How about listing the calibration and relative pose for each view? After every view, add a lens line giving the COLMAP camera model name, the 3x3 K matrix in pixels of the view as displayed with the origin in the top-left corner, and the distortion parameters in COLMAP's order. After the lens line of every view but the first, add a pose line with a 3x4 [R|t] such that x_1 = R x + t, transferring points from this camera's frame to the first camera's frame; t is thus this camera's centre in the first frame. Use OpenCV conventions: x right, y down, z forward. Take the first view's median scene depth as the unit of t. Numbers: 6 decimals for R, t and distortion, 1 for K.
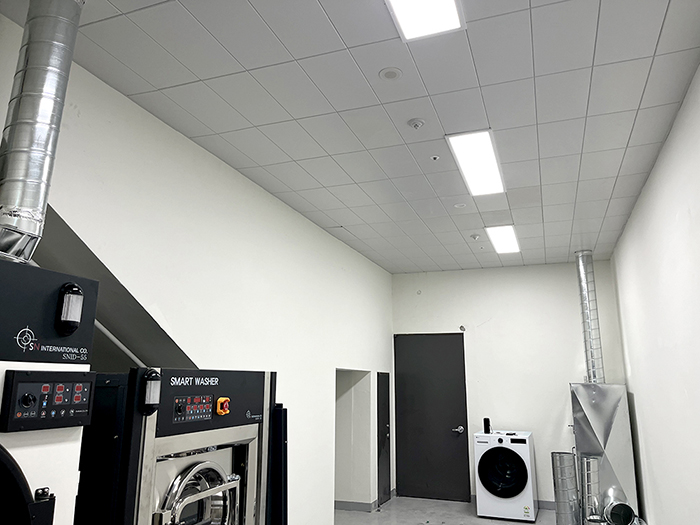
lens RADIAL K [[522.4, 0, 350.0], [0, 522.4, 262.5], [0, 0, 1]] dist [0.051740, -0.075474]
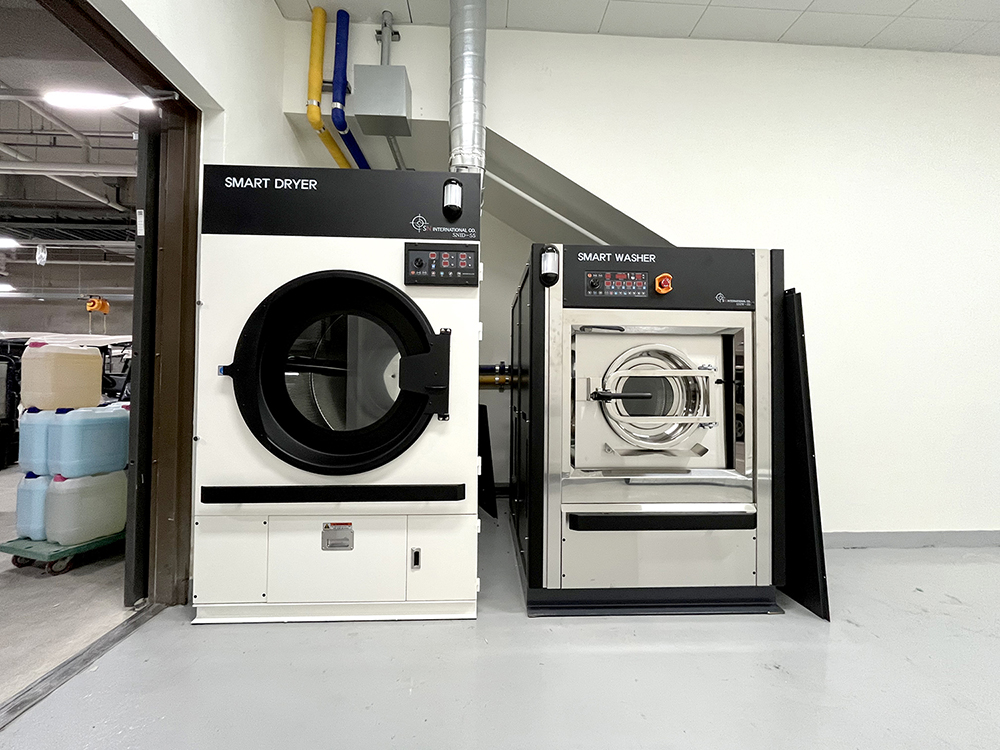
lens RADIAL K [[403.4, 0, 500.0], [0, 403.4, 375.0], [0, 0, 1]] dist [-0.002462, -0.000476]
pose [[0.385259, -0.023407, -0.922512, 0.314812], [0.193354, 0.979536, 0.055894, 0.368386], [0.902325, -0.199905, 0.381900, 0.497341]]
